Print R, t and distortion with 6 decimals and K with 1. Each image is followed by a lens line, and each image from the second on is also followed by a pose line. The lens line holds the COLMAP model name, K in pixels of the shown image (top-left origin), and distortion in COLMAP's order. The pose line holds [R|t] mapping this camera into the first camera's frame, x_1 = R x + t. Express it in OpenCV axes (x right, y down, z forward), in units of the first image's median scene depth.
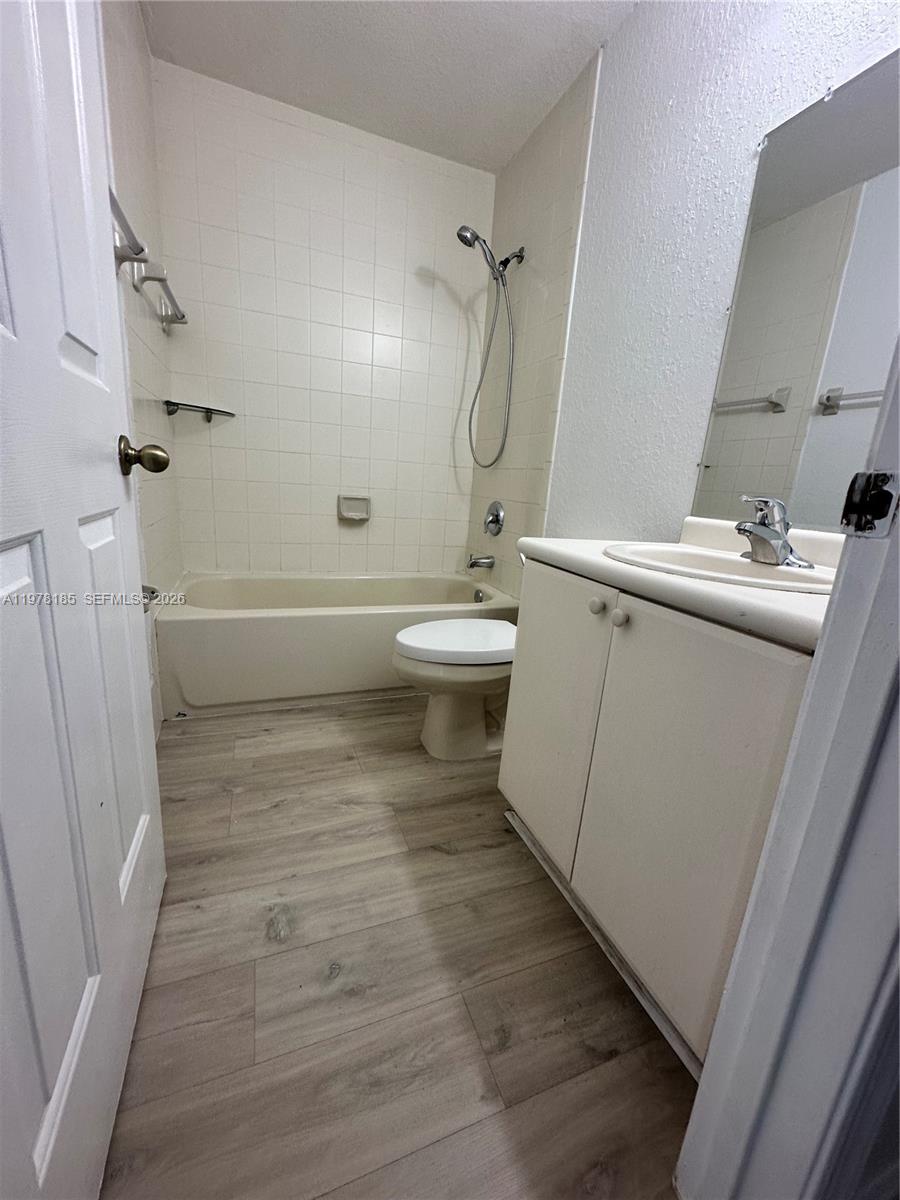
lens RADIAL K [[485.7, 0, 451.9], [0, 485.7, 602.2], [0, 0, 1]] dist [-0.000218, 0.000456]
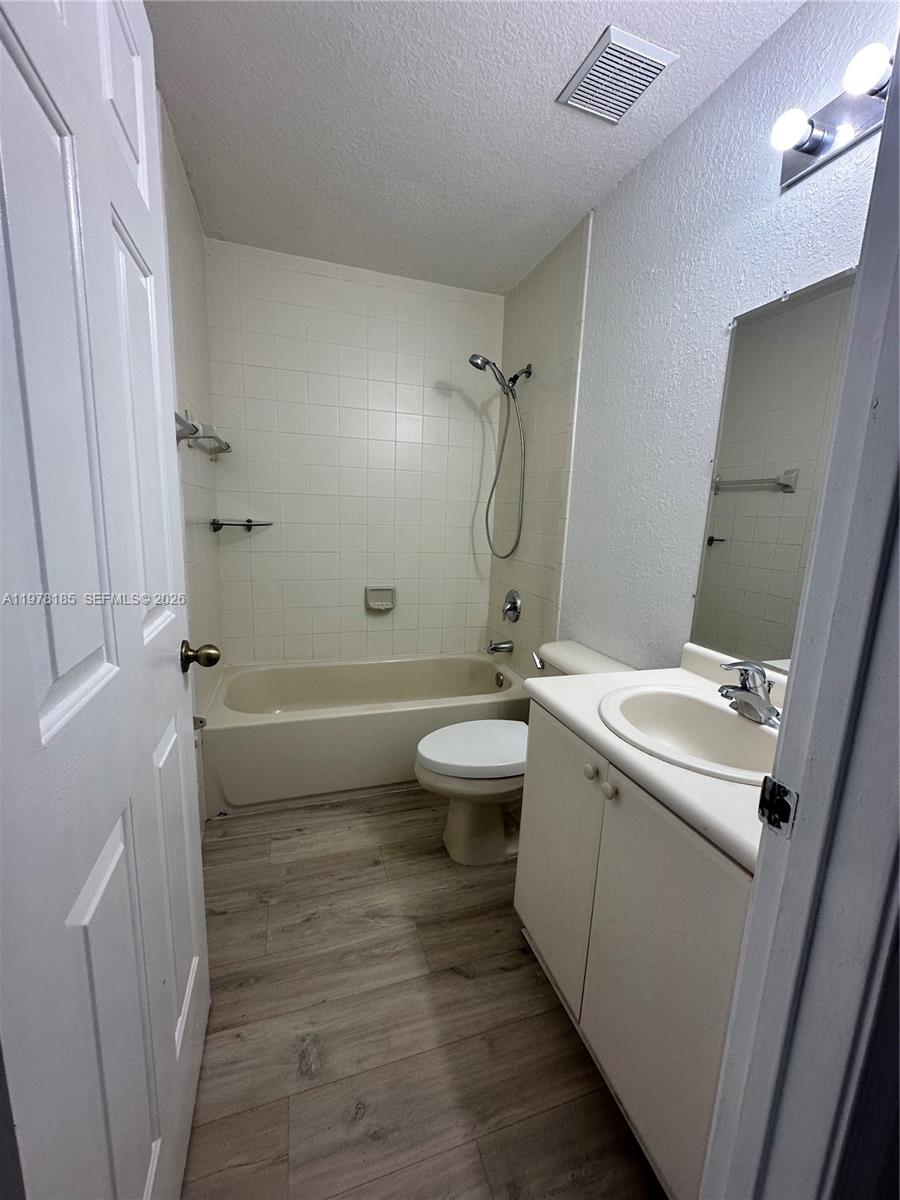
lens RADIAL K [[485.7, 0, 450.9], [0, 485.7, 601.6], [0, 0, 1]] dist [-0.000218, 0.000456]
pose [[0.997786, -0.022965, -0.062417, 0.036628], [0.018799, 0.997607, -0.066532, -0.196736], [0.063795, 0.065211, 0.995830, -0.095843]]
